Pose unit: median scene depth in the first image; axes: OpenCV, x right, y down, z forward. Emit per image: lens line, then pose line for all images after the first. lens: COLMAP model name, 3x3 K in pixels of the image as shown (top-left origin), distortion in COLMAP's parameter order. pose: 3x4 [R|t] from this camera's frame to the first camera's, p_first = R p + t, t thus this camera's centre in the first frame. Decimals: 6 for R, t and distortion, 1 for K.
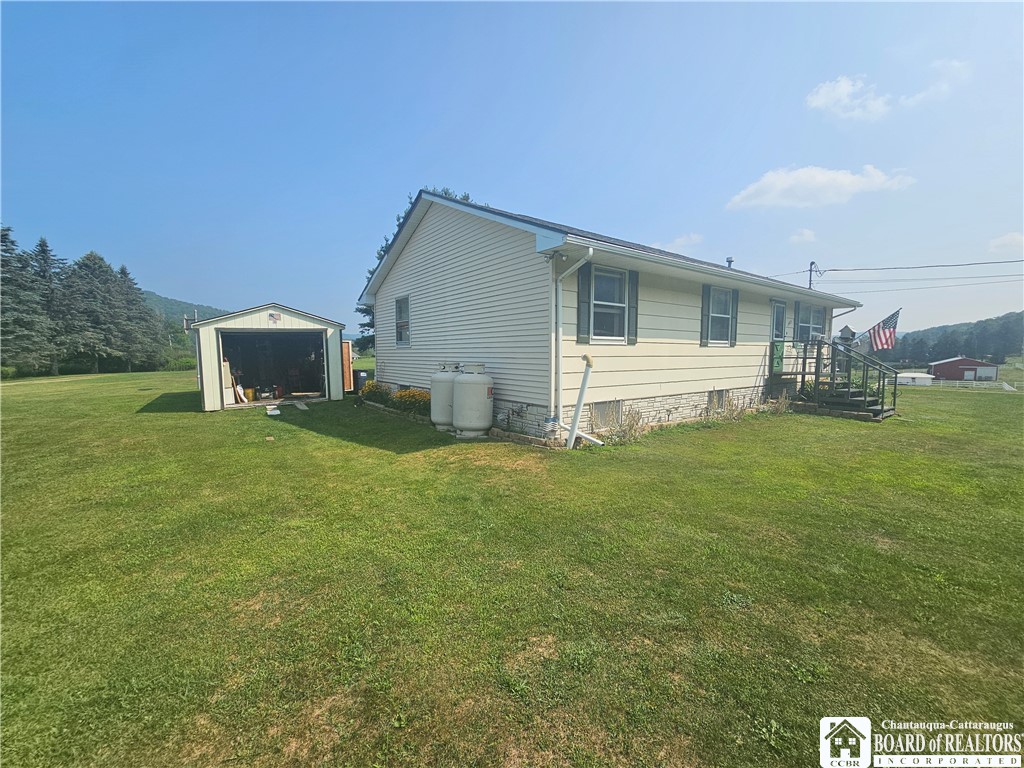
lens RADIAL K [[416.0, 0, 515.4], [0, 416.0, 391.1], [0, 0, 1]] dist [-0.001660, -0.000393]
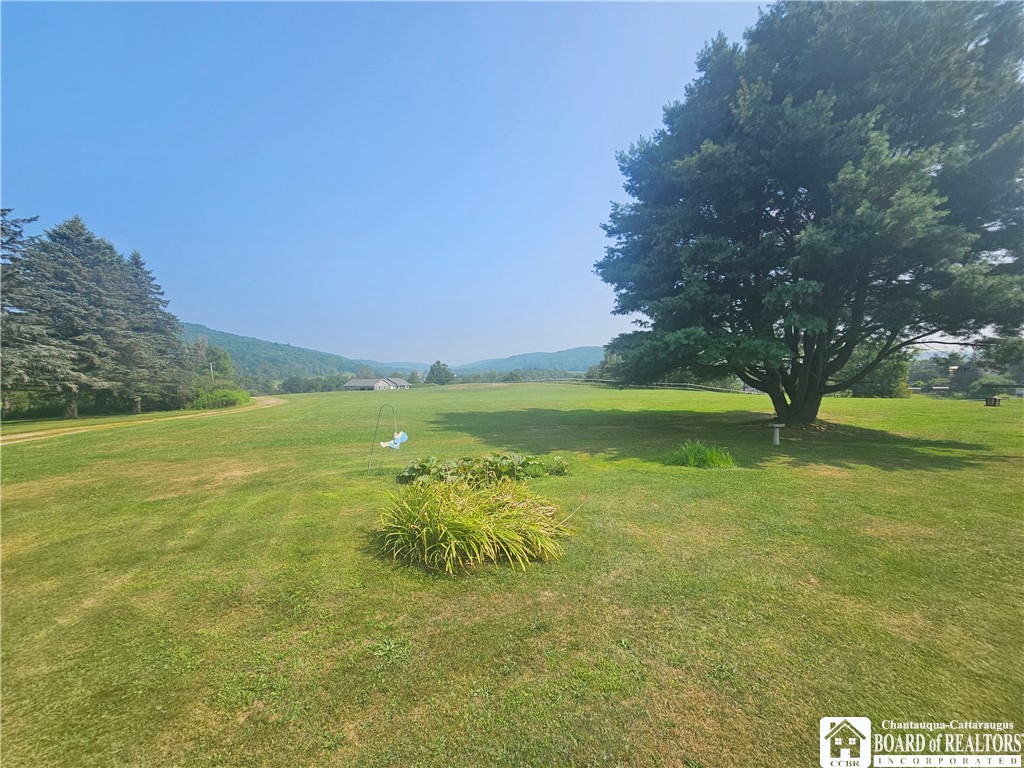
lens RADIAL K [[416.0, 0, 513.4], [0, 416.0, 386.5], [0, 0, 1]] dist [-0.001660, -0.000393]
pose [[0.997190, -0.018163, -0.072674, -0.347206], [0.013024, 0.997422, -0.070573, -0.039133], [0.073768, 0.069428, 0.994856, 0.463208]]
